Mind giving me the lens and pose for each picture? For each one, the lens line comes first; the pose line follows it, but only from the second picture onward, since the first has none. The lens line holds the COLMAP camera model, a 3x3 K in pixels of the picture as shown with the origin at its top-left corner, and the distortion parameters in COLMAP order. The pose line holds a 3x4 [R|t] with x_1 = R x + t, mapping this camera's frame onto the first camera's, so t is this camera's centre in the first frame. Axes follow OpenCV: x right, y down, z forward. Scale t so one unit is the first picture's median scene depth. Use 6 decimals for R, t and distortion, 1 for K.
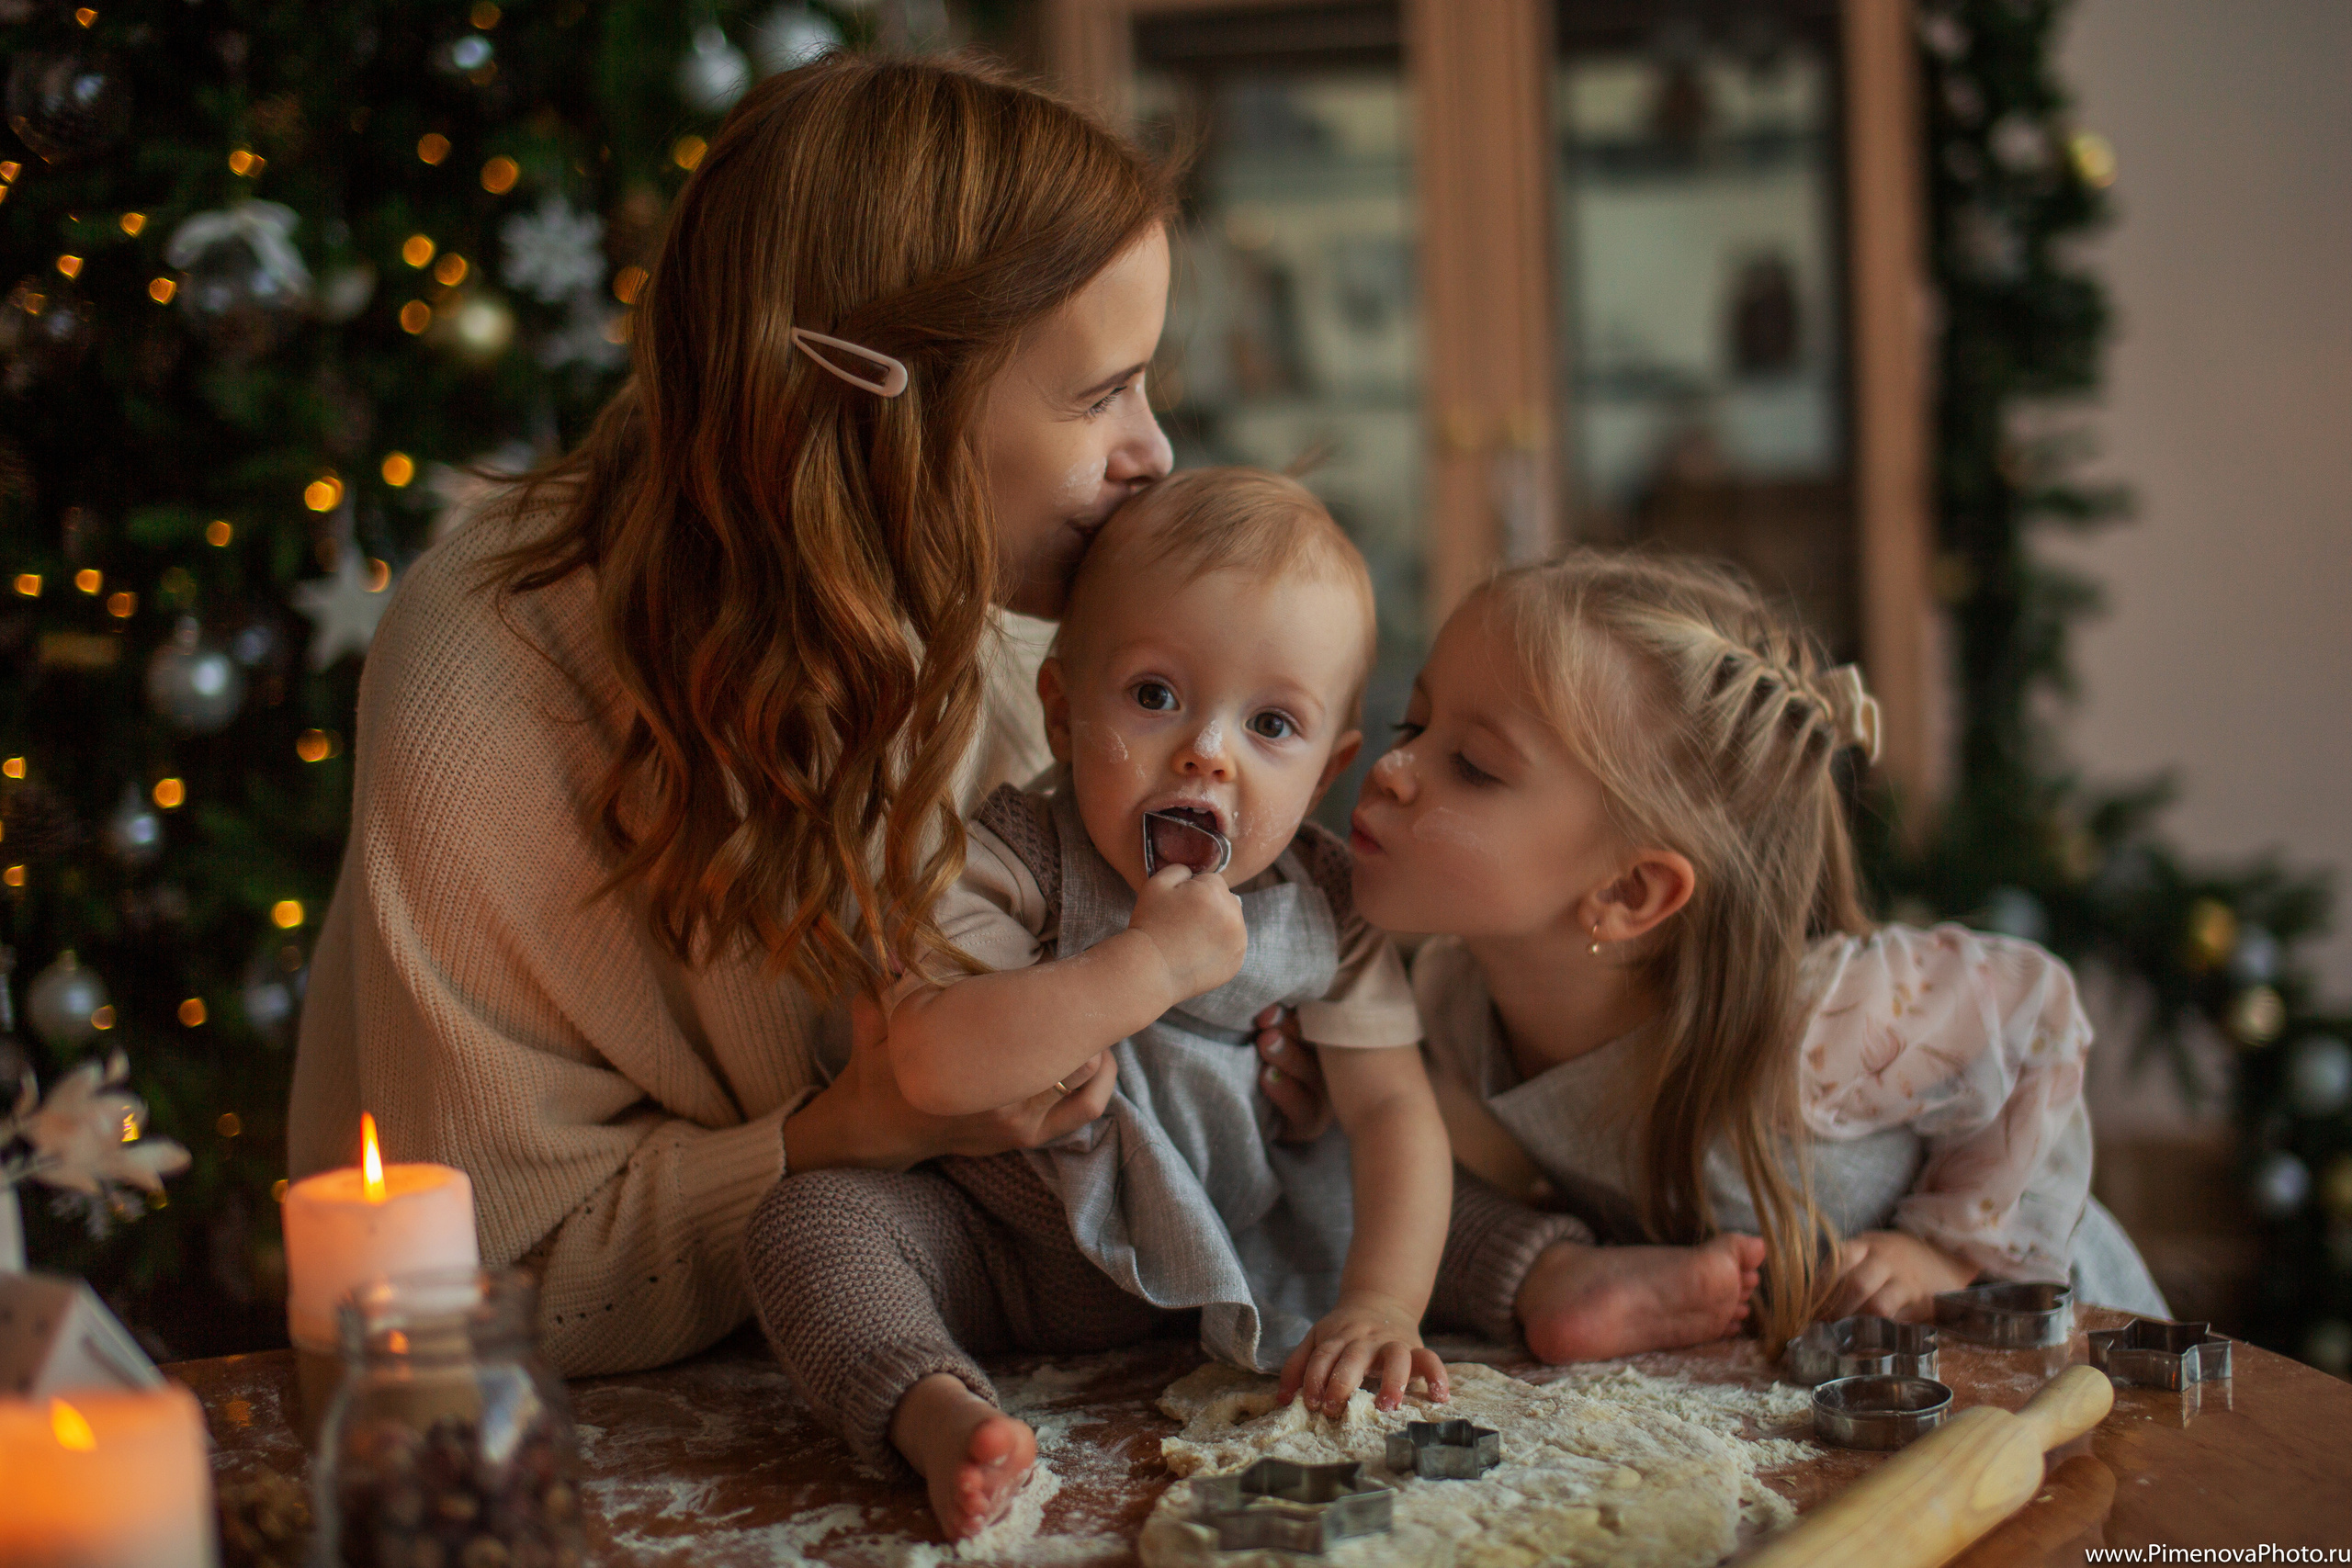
lens RADIAL K [[3314.5, 0, 1176.0], [0, 3314.5, 784.0], [0, 0, 1]] dist [-0.094095, 0.155114]
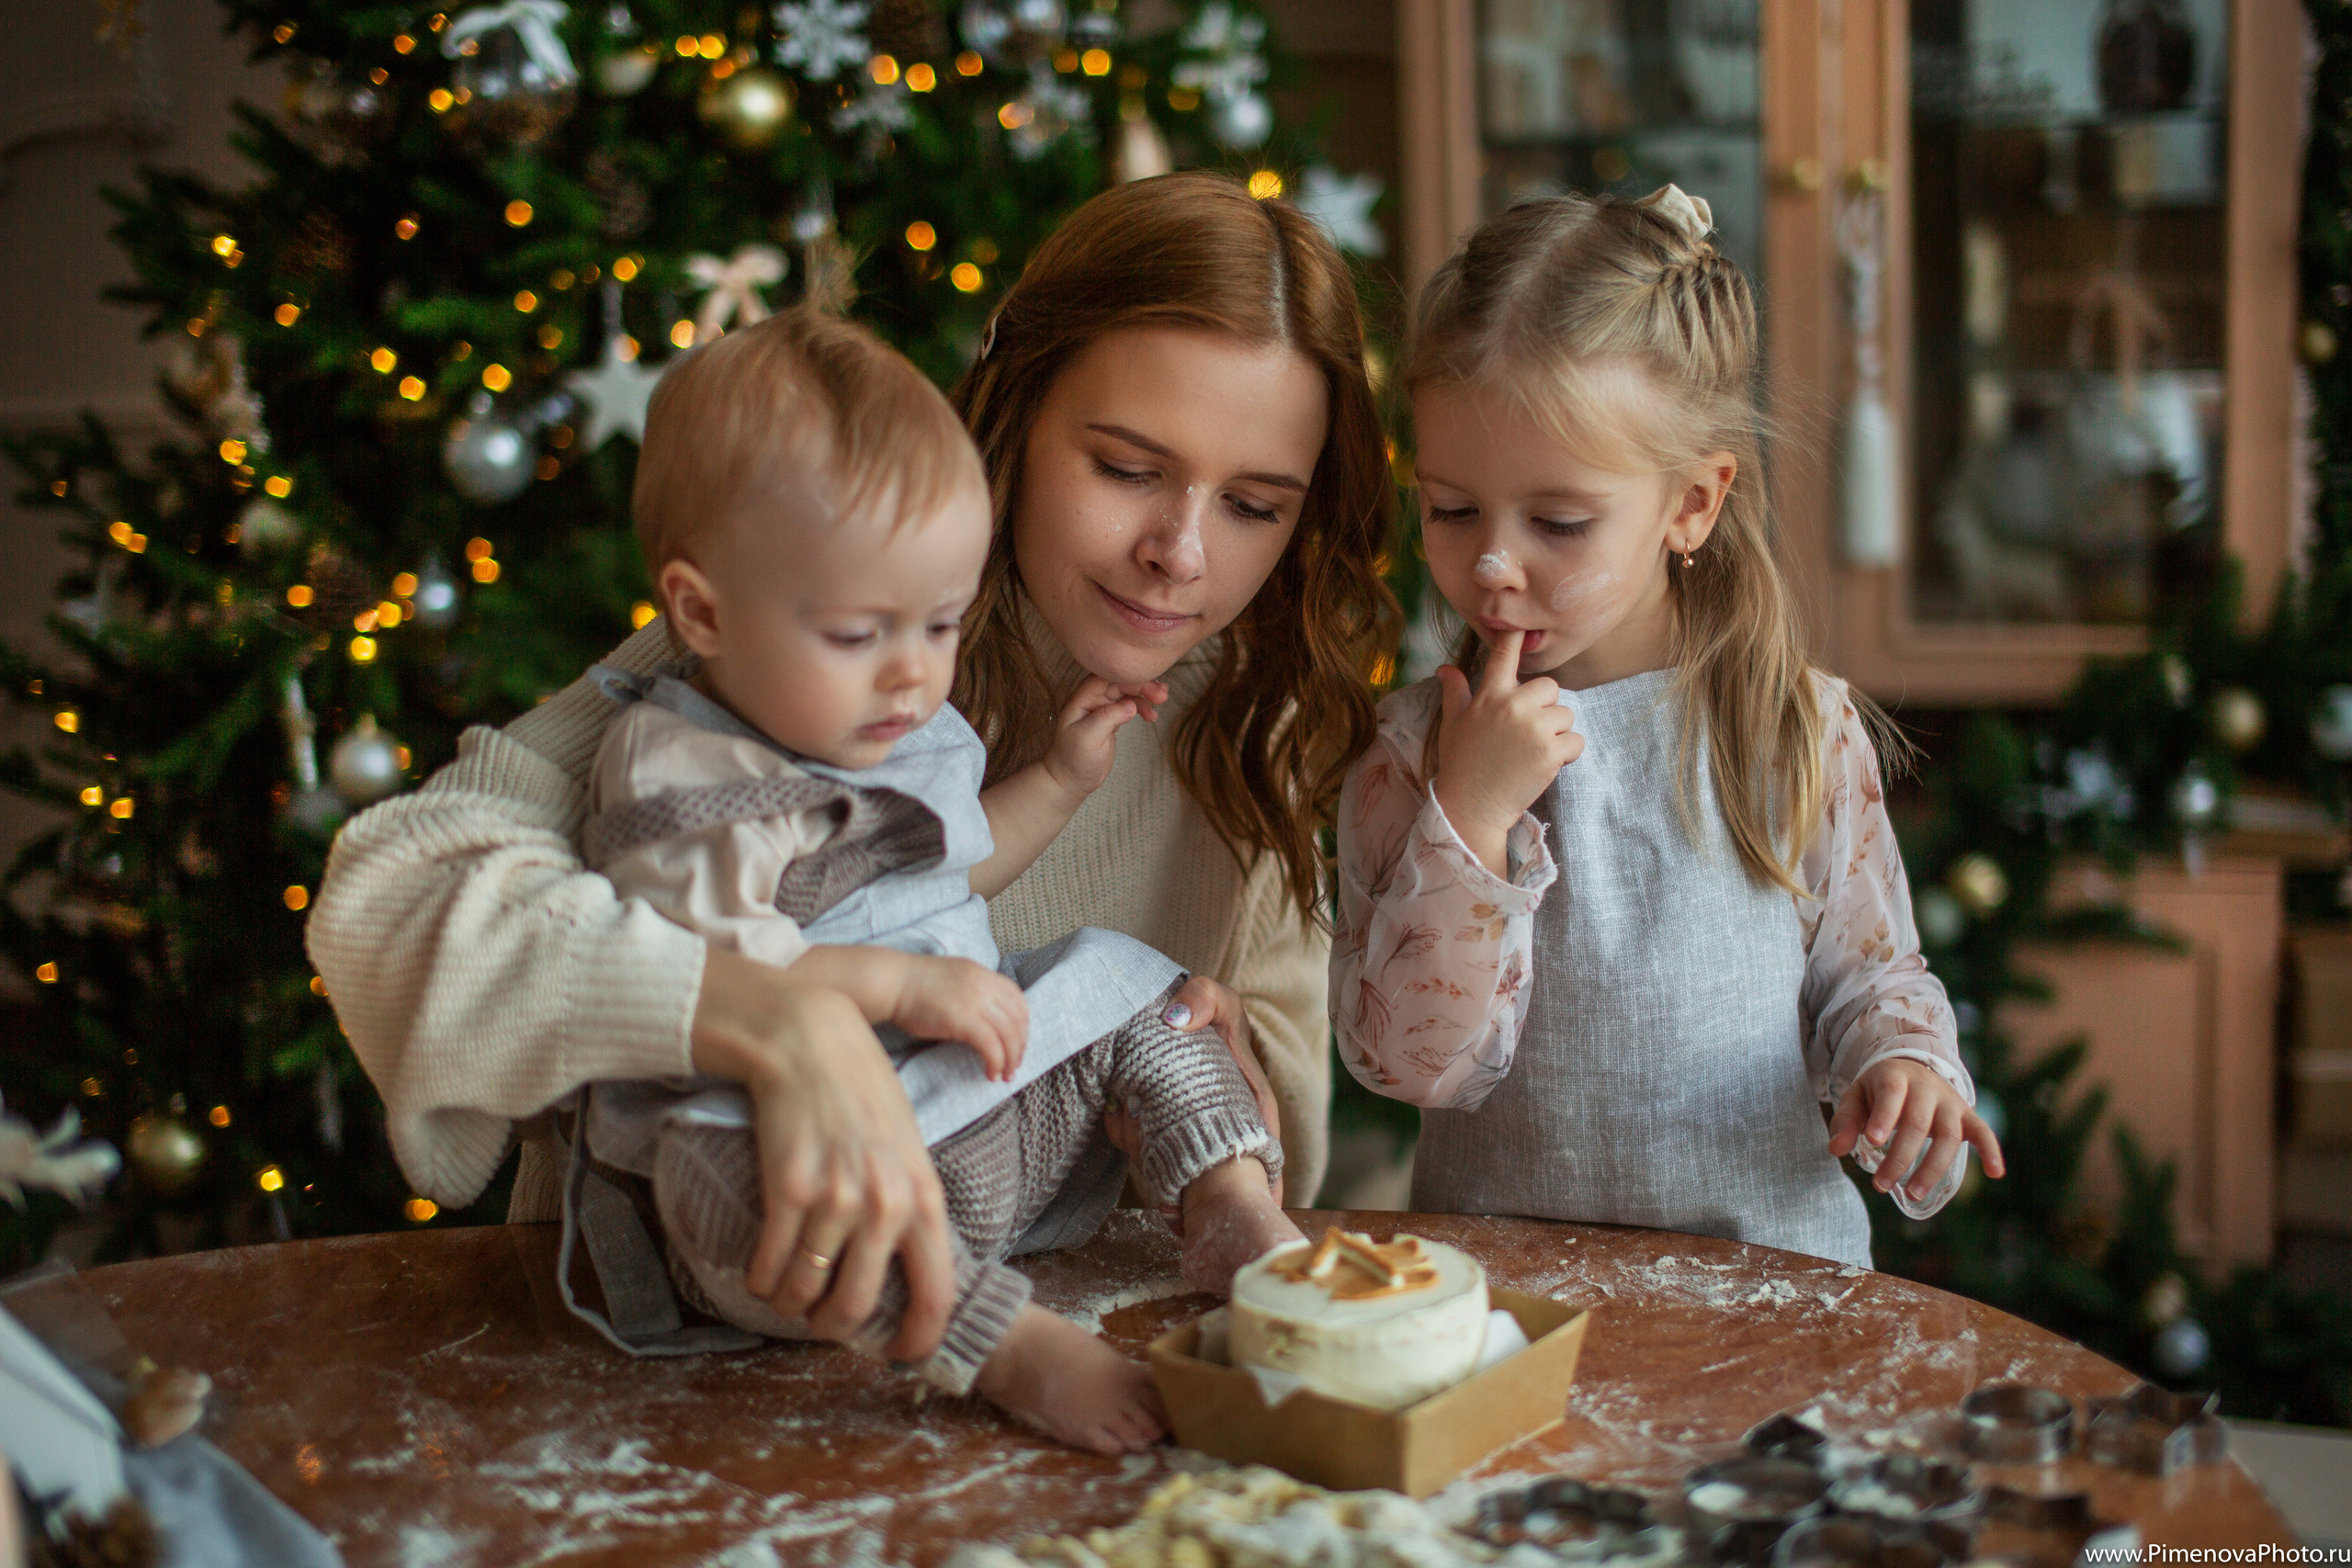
lens RADIAL K [[3314.5, 0, 1176.0], [0, 3314.5, 784.0], [0, 0, 1]] dist [-0.094095, 0.155114]
pose [[0.983812, 0.037733, -0.175189, 0.099751], [-0.013910, 0.990711, 0.135271, -0.071349], [0.178665, -0.130644, 0.975198, 0.012049]]
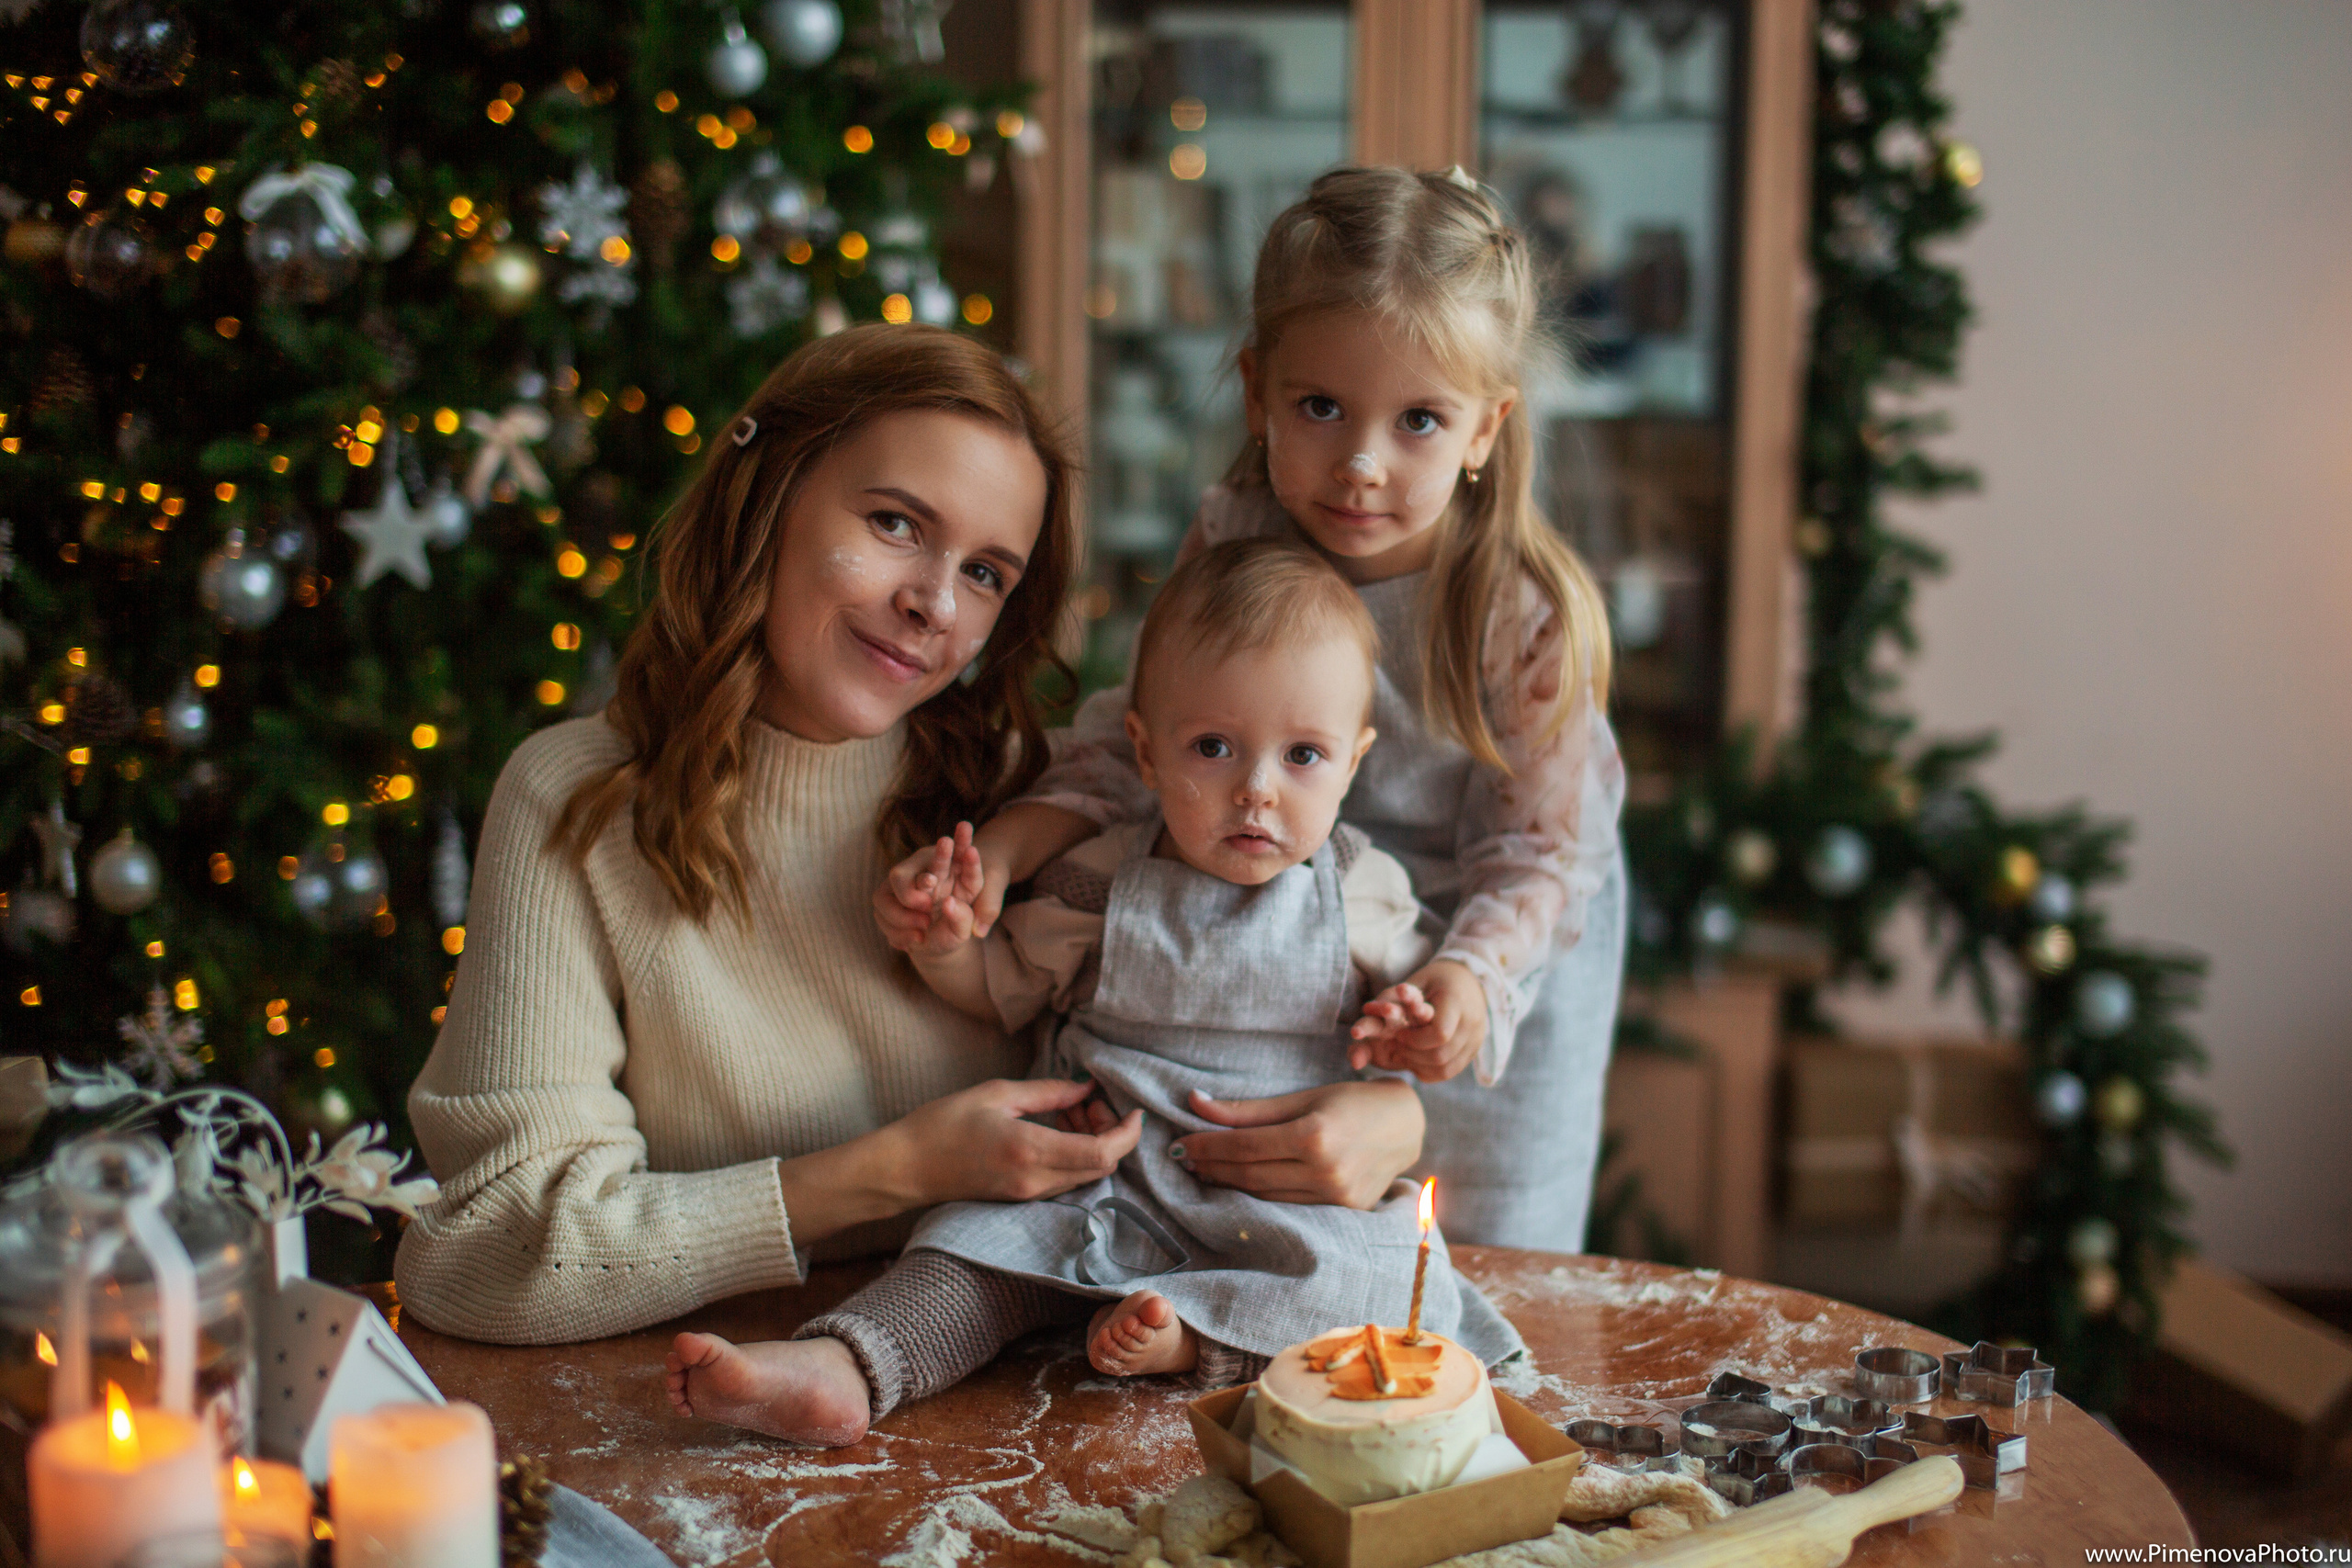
lens RADIAL K [[3314.5, 0, 1176.0], [0, 3314.5, 784.0], [0, 0, 1]] dist [-0.094095, 0.155114]
pose [[0.997406, 0.049914, 0.051857, -0.038063], [-0.054166, 0.994983, 0.084113, -0.074242], [-0.047398, -0.086704, 0.995106, -0.124284]]
